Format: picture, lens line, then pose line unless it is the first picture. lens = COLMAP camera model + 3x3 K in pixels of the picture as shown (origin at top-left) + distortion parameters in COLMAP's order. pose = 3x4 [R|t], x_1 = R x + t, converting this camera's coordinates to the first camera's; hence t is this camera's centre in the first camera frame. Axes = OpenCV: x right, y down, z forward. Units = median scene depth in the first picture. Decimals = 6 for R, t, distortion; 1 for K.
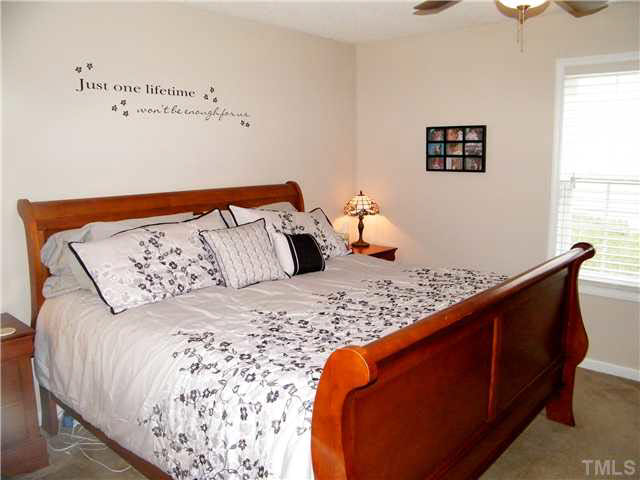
lens RADIAL K [[532.9, 0, 320.0], [0, 532.9, 240.0], [0, 0, 1]] dist [-0.176956, 0.155125]
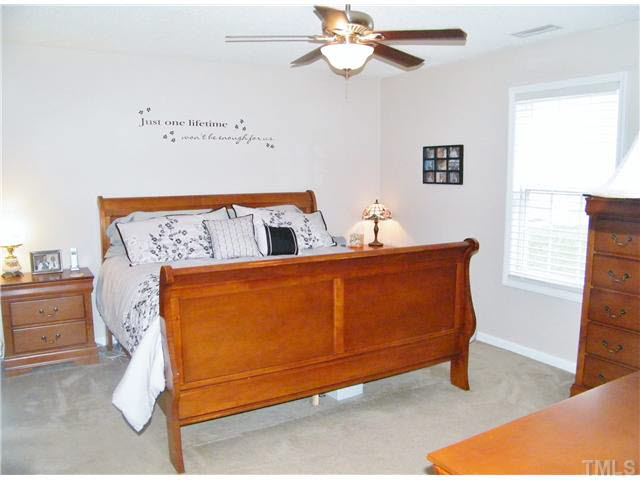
lens RADIAL K [[532.9, 0, 320.0], [0, 532.9, 240.0], [0, 0, 1]] dist [-0.176956, 0.155125]
pose [[0.952597, 0.043467, -0.301113, 0.435599], [-0.052638, 0.998362, -0.022405, 0.044101], [0.299646, 0.037192, 0.953325, -0.250572]]
